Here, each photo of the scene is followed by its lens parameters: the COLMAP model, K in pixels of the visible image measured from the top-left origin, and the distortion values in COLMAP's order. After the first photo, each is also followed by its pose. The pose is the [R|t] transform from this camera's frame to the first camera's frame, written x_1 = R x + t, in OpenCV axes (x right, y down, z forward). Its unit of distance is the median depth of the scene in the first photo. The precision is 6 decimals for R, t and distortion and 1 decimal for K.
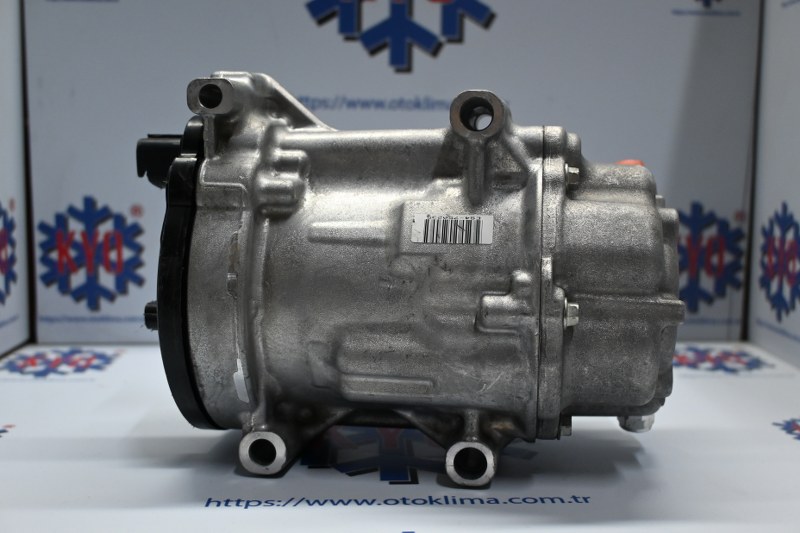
lens RADIAL K [[921.1, 0, 400.0], [0, 921.1, 266.5], [0, 0, 1]] dist [0.003969, -0.017989]
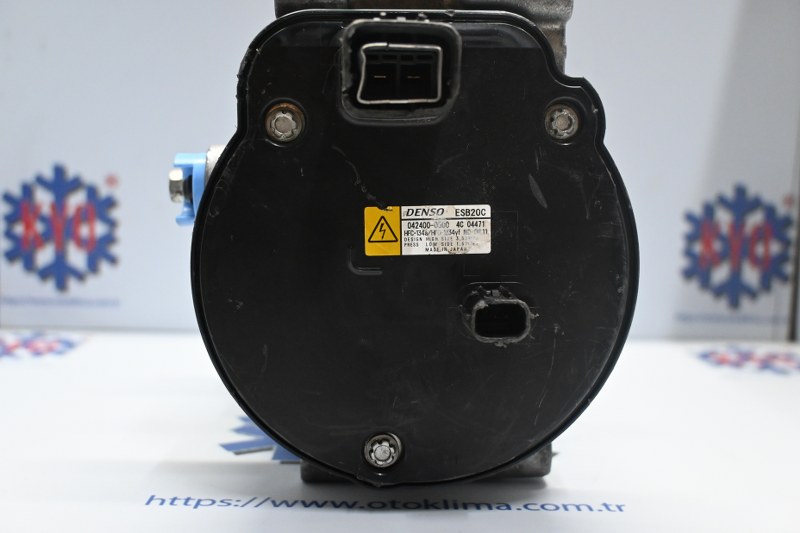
lens RADIAL K [[927.0, 0, 400.0], [0, 927.0, 266.5], [0, 0, 1]] dist [-0.000487, -0.021964]
pose [[0.999655, 0.019200, -0.017928, 0.012202], [-0.019606, 0.999548, -0.022778, 0.037983], [0.017483, 0.023122, 0.999580, 0.108431]]
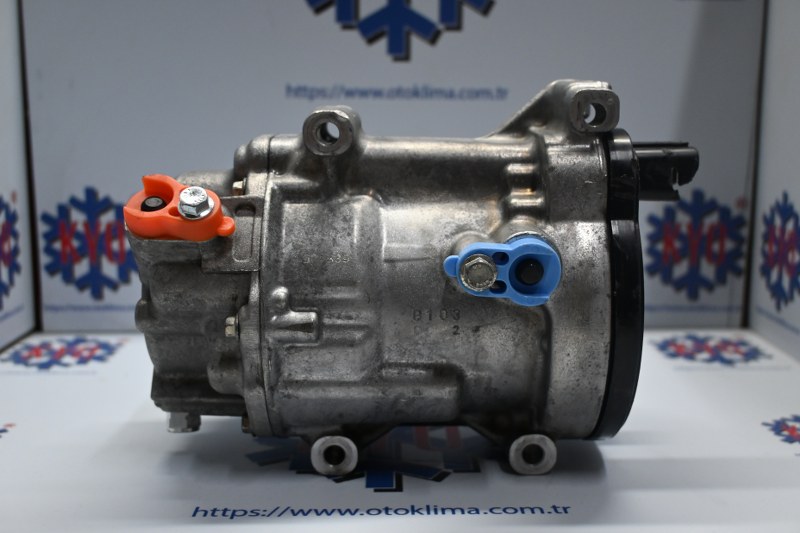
lens RADIAL K [[921.1, 0, 400.0], [0, 921.1, 266.5], [0, 0, 1]] dist [0.003969, -0.017989]
pose [[0.999708, -0.002013, -0.024073, 0.025816], [0.003191, 0.998794, 0.048986, -0.038181], [0.023945, -0.049048, 0.998509, -0.003389]]
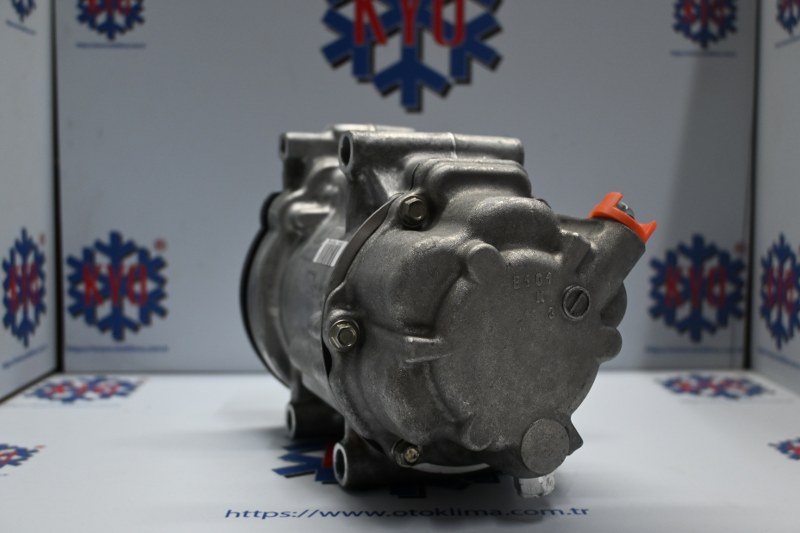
lens RADIAL K [[921.1, 0, 400.0], [0, 921.1, 266.5], [0, 0, 1]] dist [0.003969, -0.017989]
pose [[0.999821, -0.003830, -0.018528, 0.006517], [0.003040, 0.999094, -0.042439, 0.009467], [0.018674, 0.042375, 0.998927, -0.041475]]
